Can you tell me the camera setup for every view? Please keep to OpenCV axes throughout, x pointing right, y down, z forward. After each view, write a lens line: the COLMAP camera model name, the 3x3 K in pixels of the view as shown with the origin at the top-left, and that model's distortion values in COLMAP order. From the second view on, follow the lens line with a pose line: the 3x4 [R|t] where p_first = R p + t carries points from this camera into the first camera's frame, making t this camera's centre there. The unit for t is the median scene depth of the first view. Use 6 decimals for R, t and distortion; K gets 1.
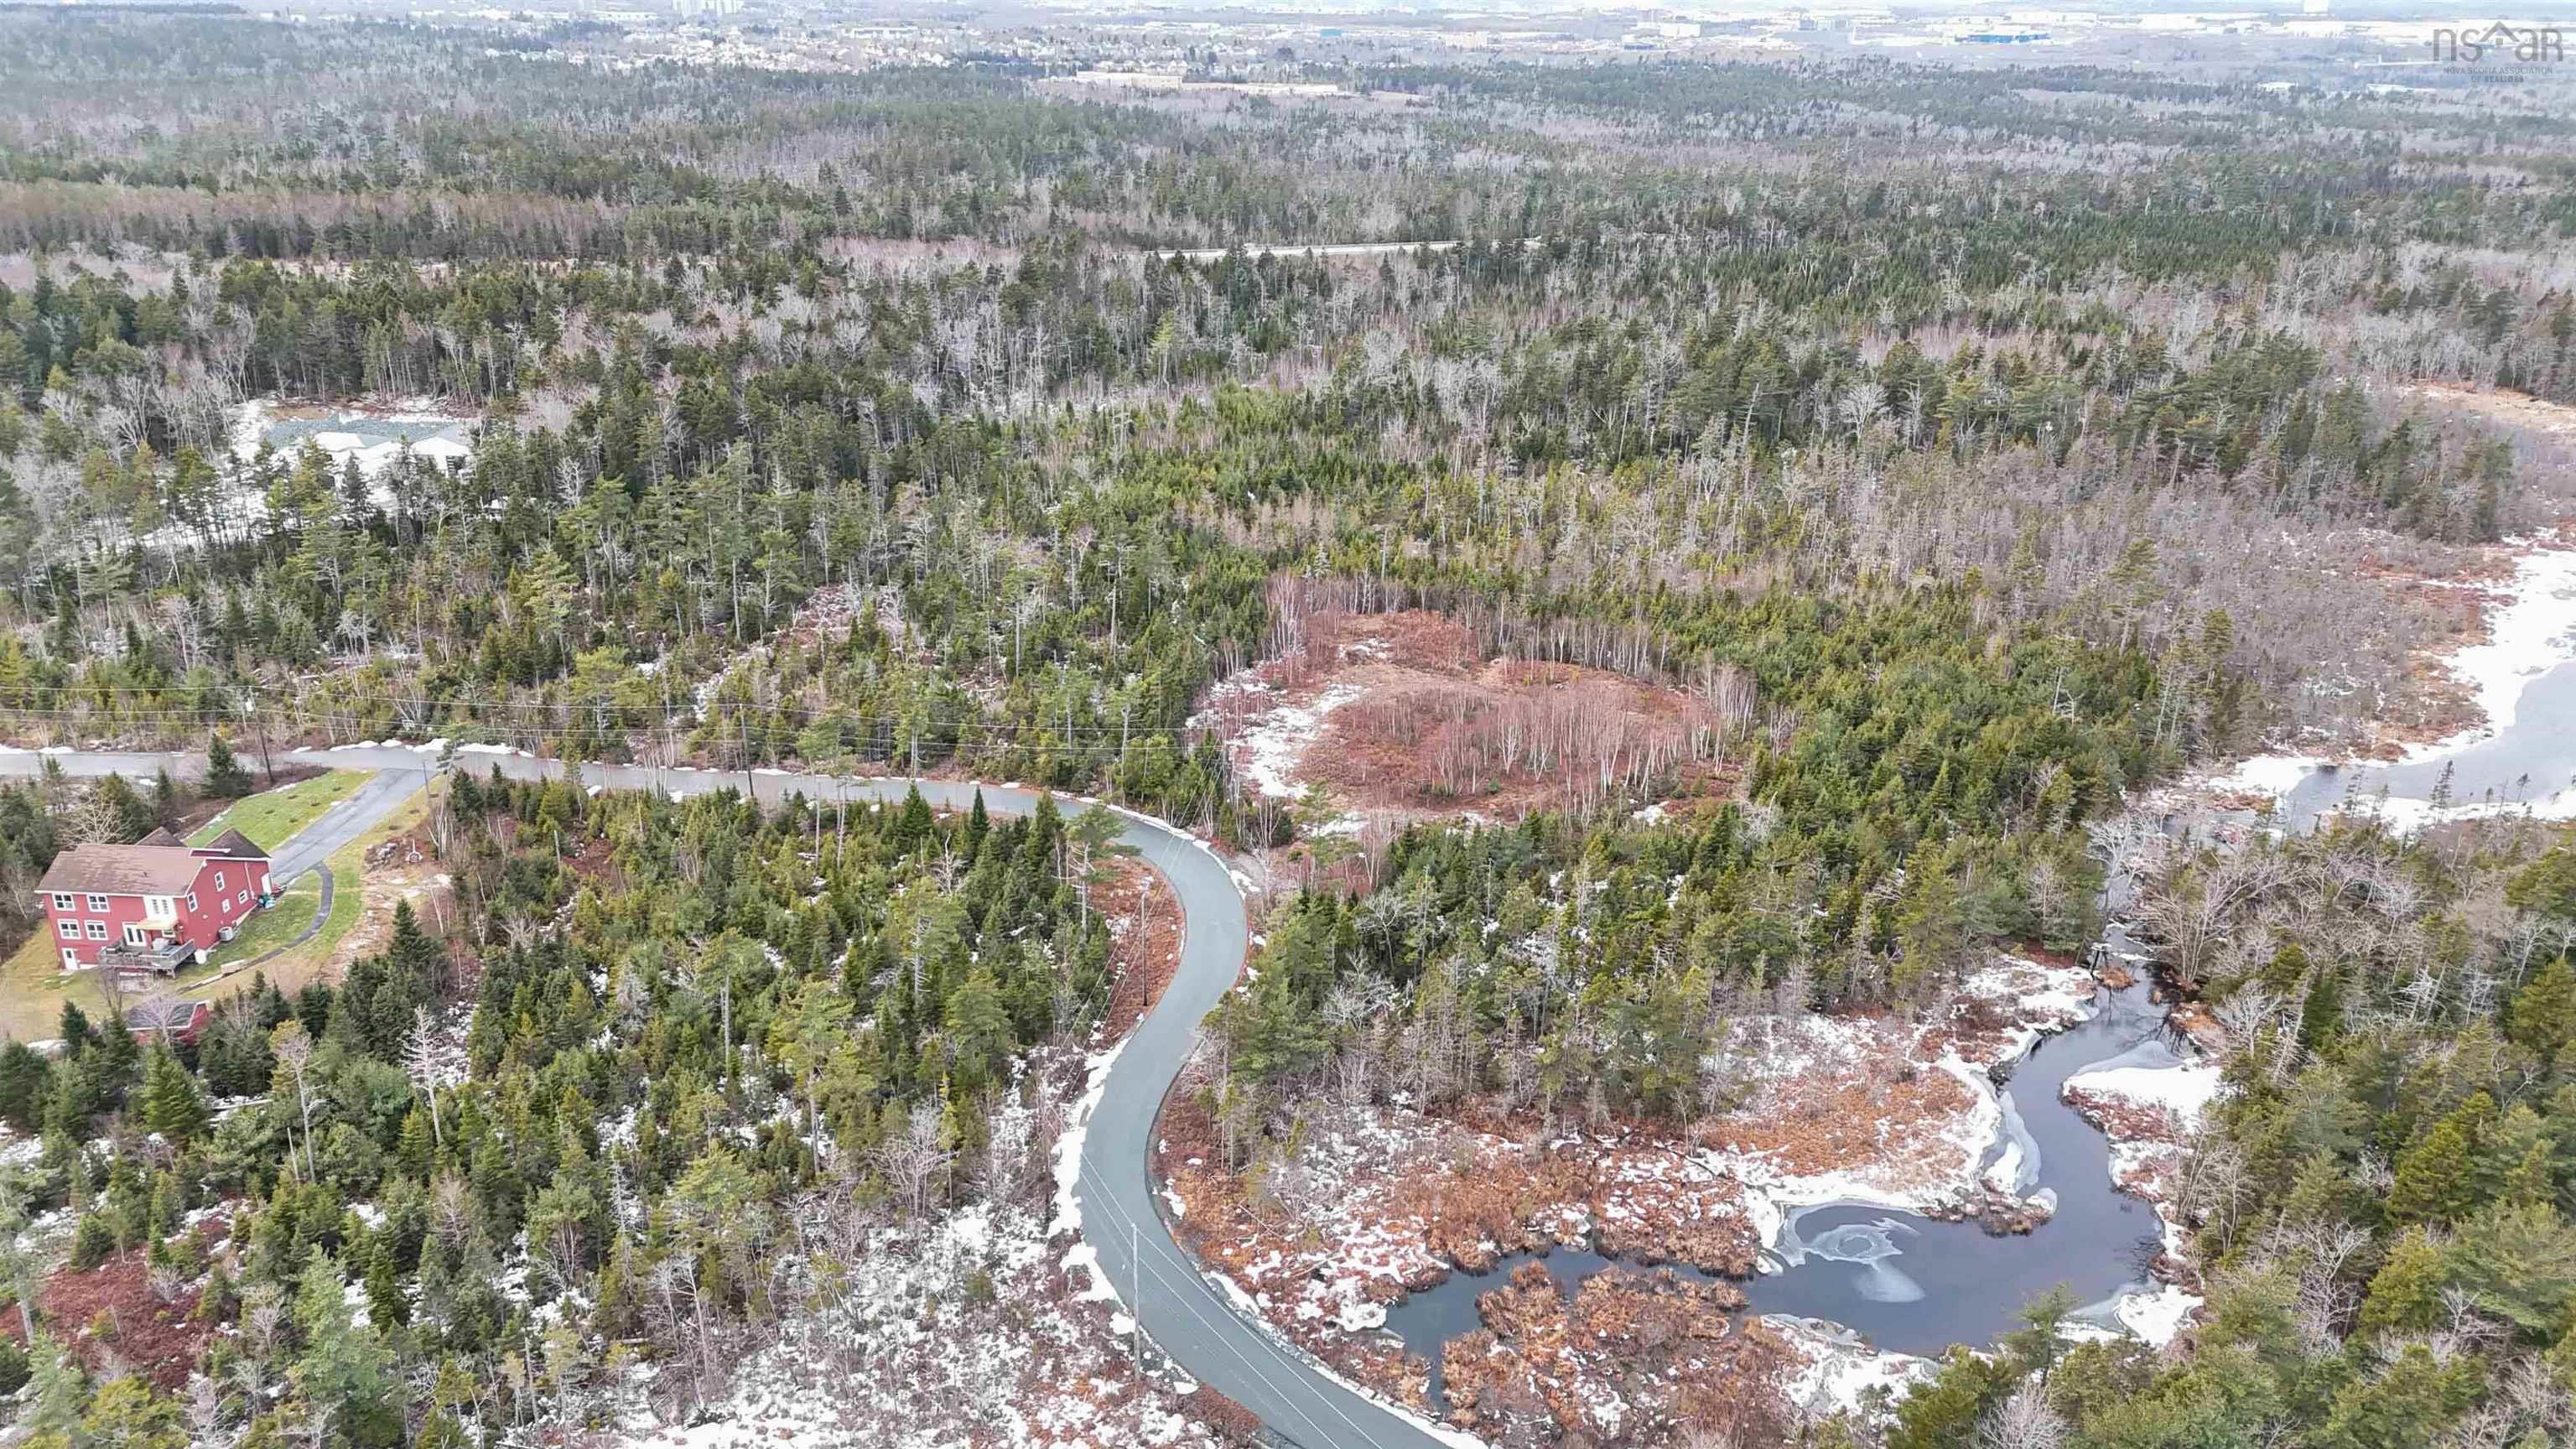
lens RADIAL K [[1893.7, 0, 1288.9], [0, 1893.7, 717.4], [0, 0, 1]] dist [0.089180, -0.083109]
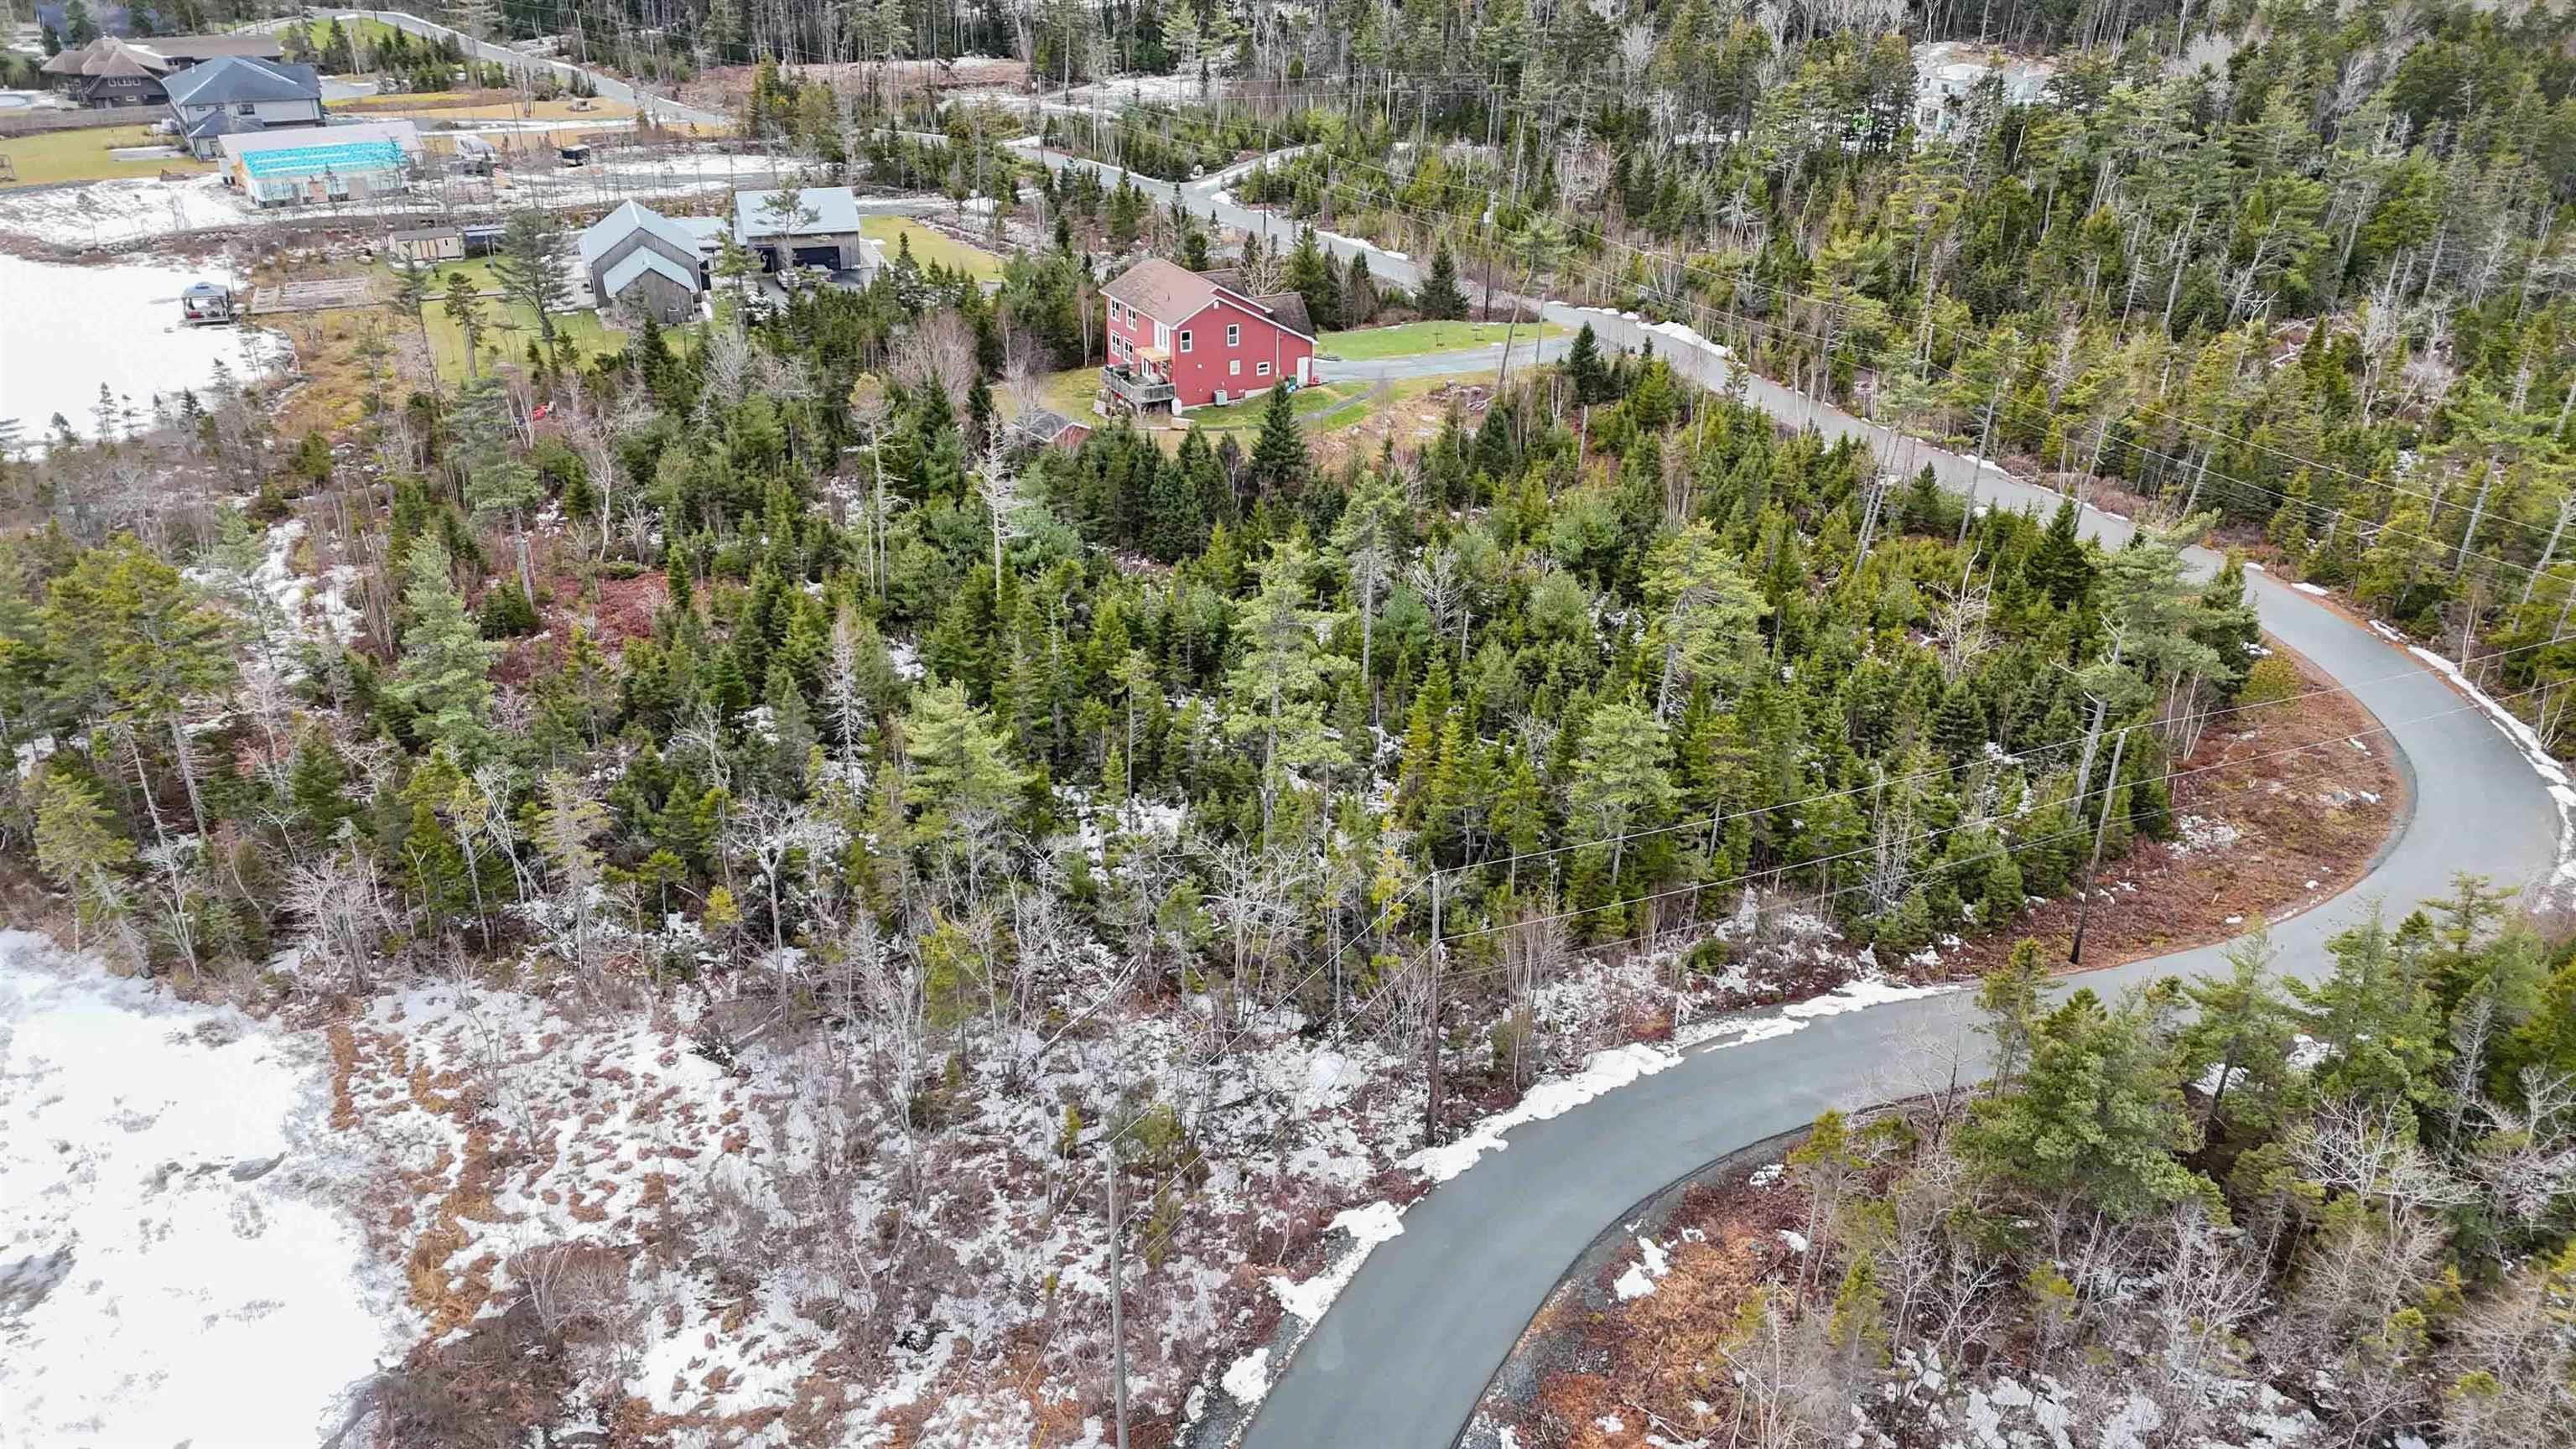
lens RADIAL K [[1893.7, 0, 1288.9], [0, 1893.7, 717.4], [0, 0, 1]] dist [0.089180, -0.083109]
pose [[0.542657, 0.363662, -0.757148, 0.097039], [-0.315449, 0.923667, 0.217556, 0.031584], [0.778469, 0.120784, 0.615952, 0.326540]]
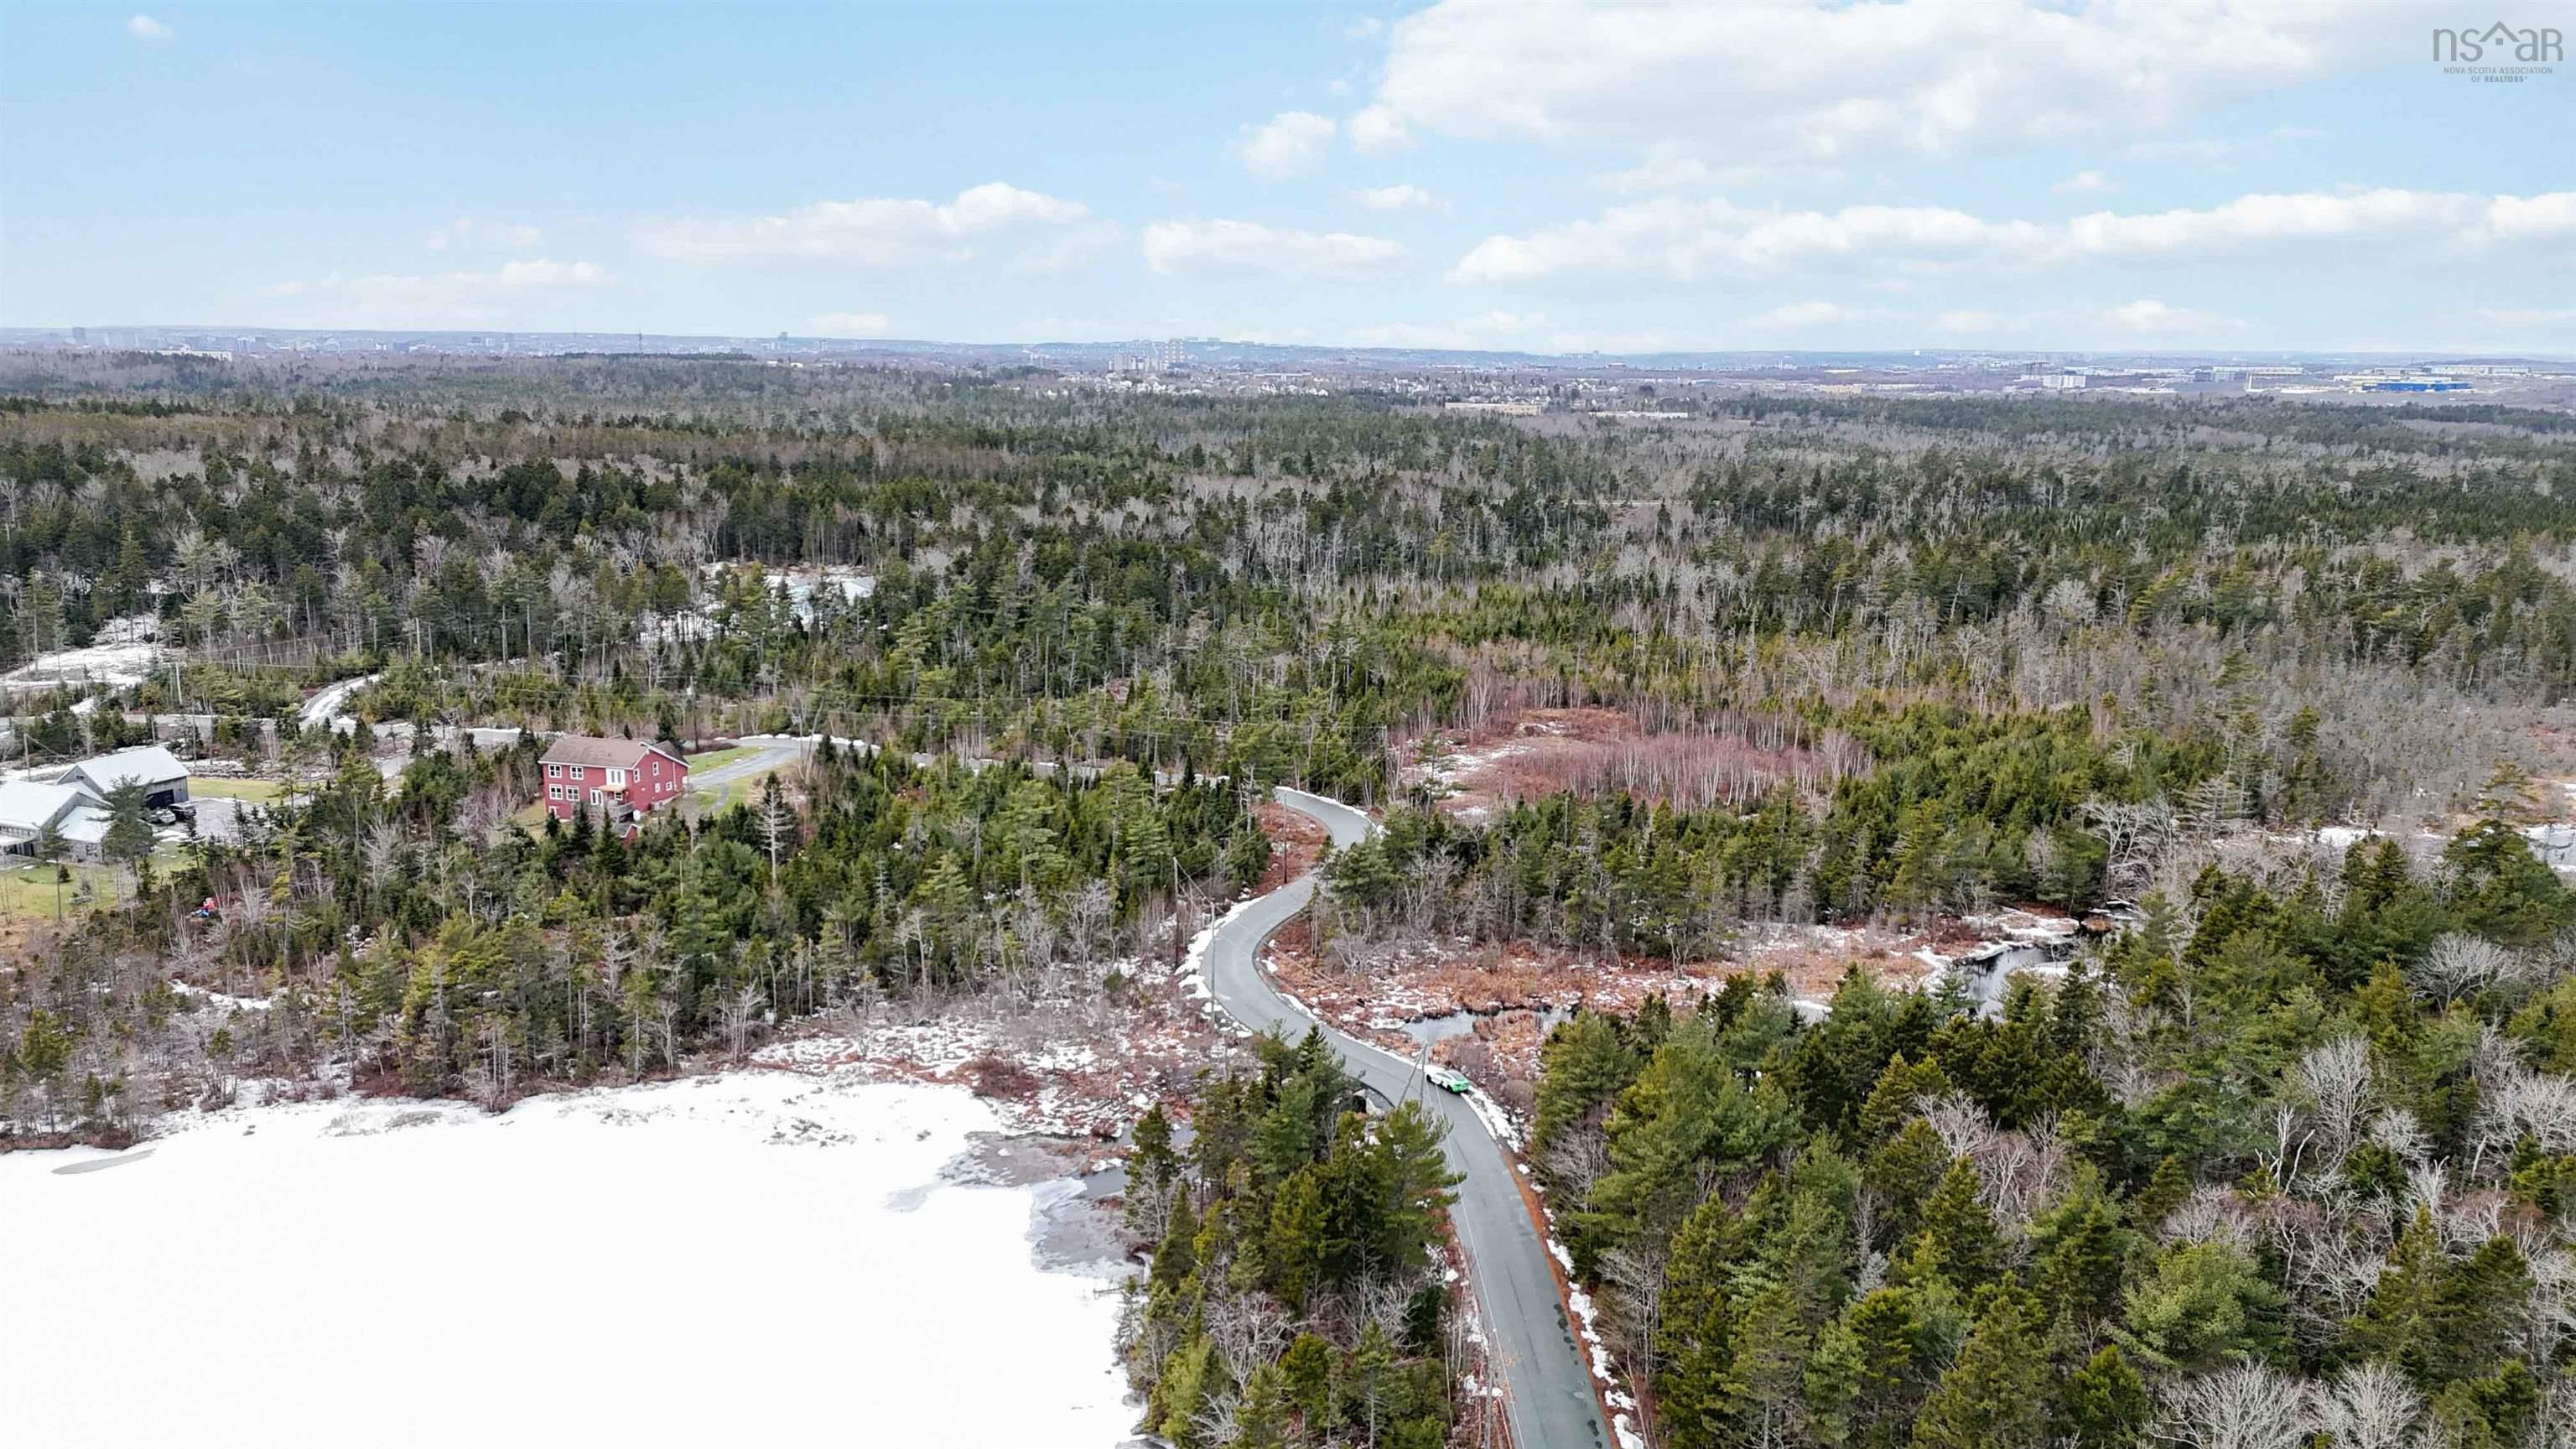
lens RADIAL K [[1888.4, 0, 1288.0], [0, 1888.4, 724.5], [0, 0, 1]] dist [0.116497, -0.124622]
pose [[0.979682, 0.037966, -0.196932, 0.107436], [-0.071637, 0.983386, -0.166794, 0.157736], [0.187327, 0.177512, 0.966125, -0.166732]]
